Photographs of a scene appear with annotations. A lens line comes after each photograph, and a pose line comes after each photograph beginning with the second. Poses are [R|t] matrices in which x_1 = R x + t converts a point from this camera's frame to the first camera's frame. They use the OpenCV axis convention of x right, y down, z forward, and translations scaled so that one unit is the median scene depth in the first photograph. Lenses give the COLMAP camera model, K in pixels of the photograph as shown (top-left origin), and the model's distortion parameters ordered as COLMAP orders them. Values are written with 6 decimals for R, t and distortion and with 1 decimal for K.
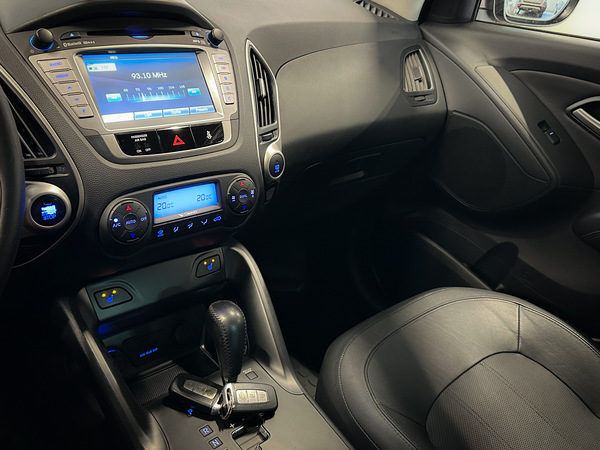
lens RADIAL K [[577.5, 0, 300.0], [0, 577.5, 225.0], [0, 0, 1]] dist [0.173454, -0.408174]
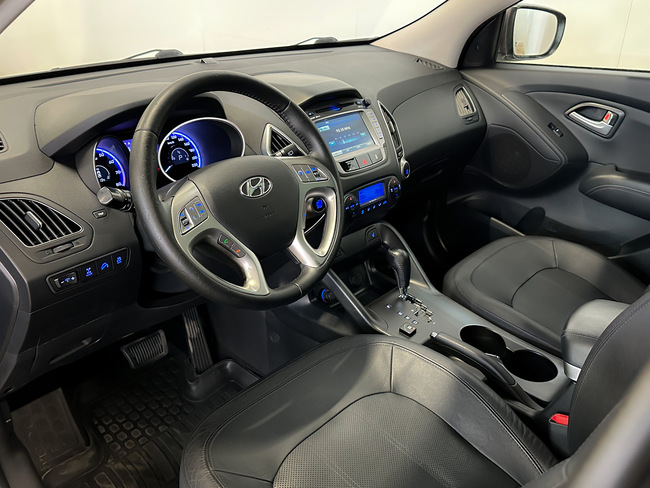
lens RADIAL K [[572.3, 0, 325.0], [0, 572.3, 244.0], [0, 0, 1]] dist [0.128300, -0.258944]
pose [[0.990530, -0.135144, 0.024219, -0.385212], [0.135392, 0.990752, -0.008923, 0.107415], [-0.022789, 0.012118, 0.999667, -0.771442]]
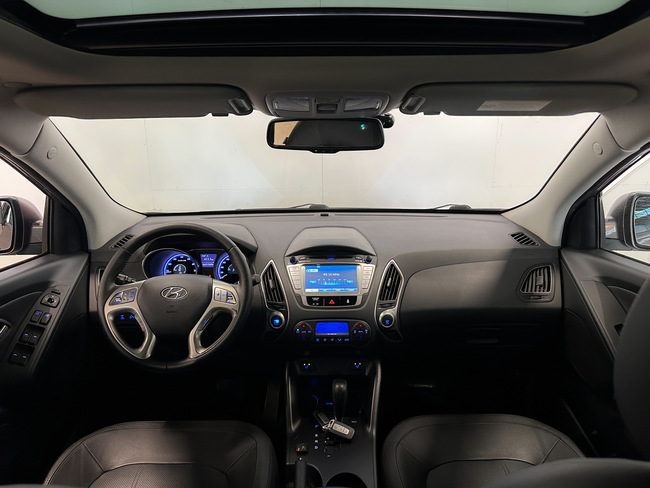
lens RADIAL K [[460.2, 0, 325.0], [0, 460.2, 244.0], [0, 0, 1]] dist [0.116920, -0.168185]
pose [[0.733195, 0.030631, -0.679329, 0.960909], [-0.209143, 0.960722, -0.182407, -0.021518], [0.647059, 0.275817, 0.710803, -0.384222]]
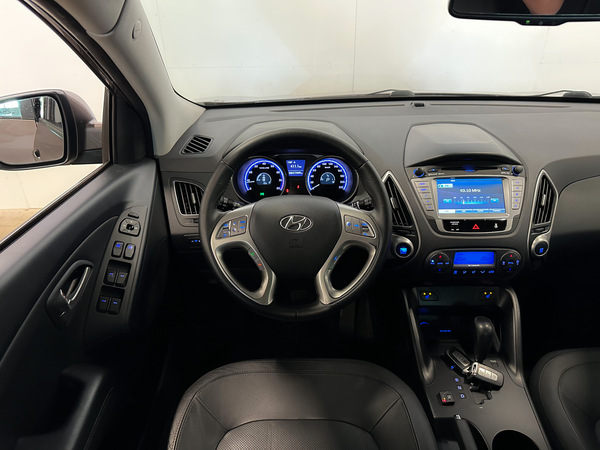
lens RADIAL K [[424.8, 0, 300.0], [0, 424.8, 225.0], [0, 0, 1]] dist [0.116920, -0.168185]
pose [[0.738836, 0.192564, -0.645786, 0.251119], [-0.205115, 0.977095, 0.056685, -0.104777], [0.641910, 0.090580, 0.761411, -0.398781]]
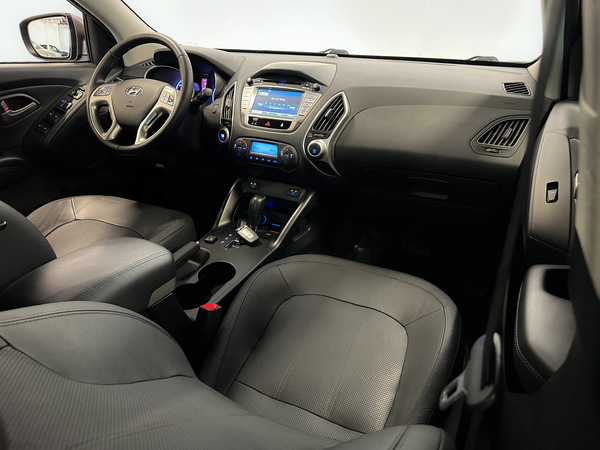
lens RADIAL K [[424.8, 0, 300.0], [0, 424.8, 225.0], [0, 0, 1]] dist [0.116920, -0.168185]
pose [[0.370458, 0.280570, -0.885461, 1.446176], [-0.389667, 0.912290, 0.126043, -0.032484], [0.843161, 0.298341, 0.447294, 0.403946]]
